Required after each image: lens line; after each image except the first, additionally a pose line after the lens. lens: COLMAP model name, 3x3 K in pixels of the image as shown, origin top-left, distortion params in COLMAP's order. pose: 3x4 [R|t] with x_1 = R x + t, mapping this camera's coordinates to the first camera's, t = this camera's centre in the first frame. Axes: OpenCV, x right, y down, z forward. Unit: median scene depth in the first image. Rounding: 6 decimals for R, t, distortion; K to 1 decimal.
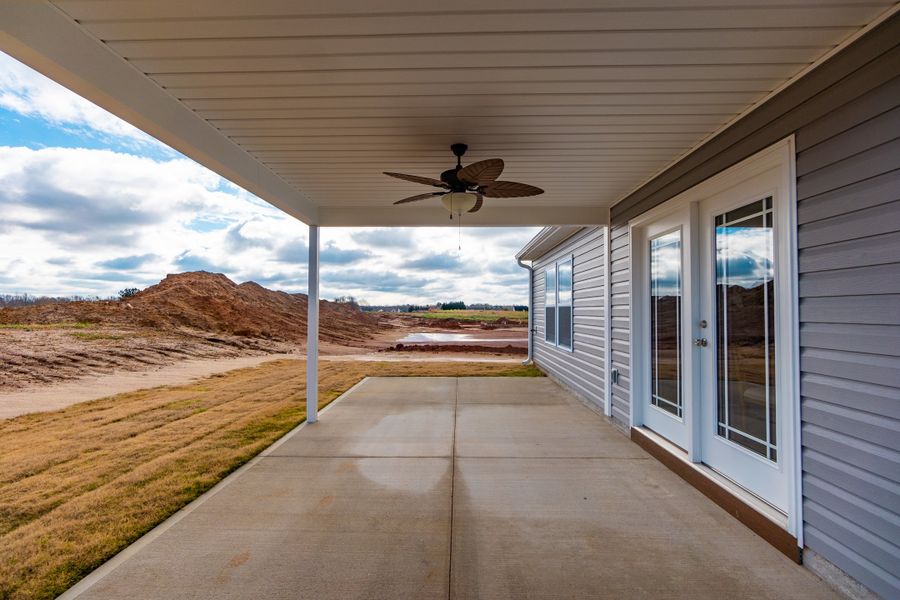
lens RADIAL K [[389.5, 0, 450.0], [0, 389.5, 300.0], [0, 0, 1]] dist [-0.003367, -0.000344]
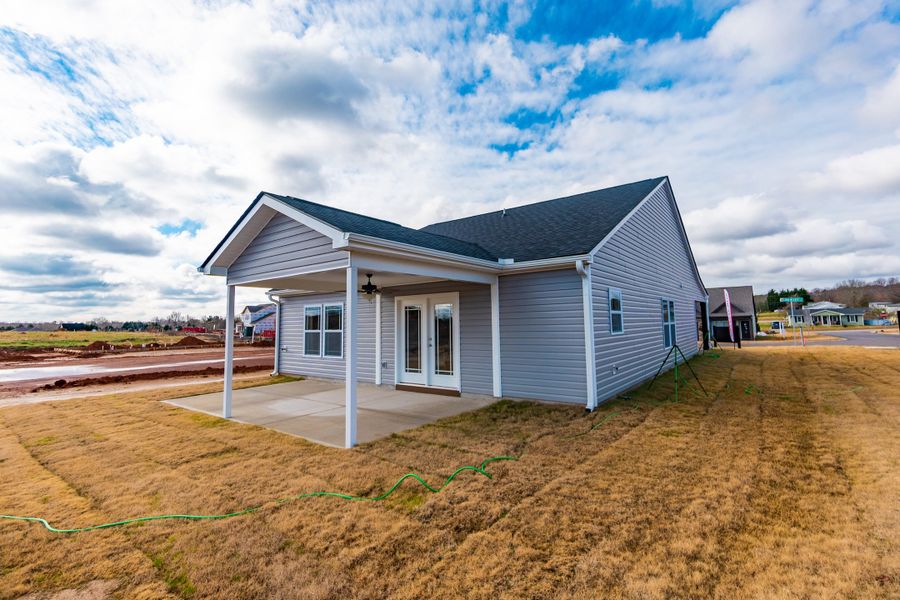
lens RADIAL K [[404.9, 0, 466.4], [0, 404.9, 297.1], [0, 0, 1]] dist [-0.000034, -0.000171]
pose [[0.577165, 0.034417, 0.815902, -1.338761], [0.000710, 0.999090, -0.042646, -0.099011], [-0.816627, 0.025193, 0.576615, -0.799819]]
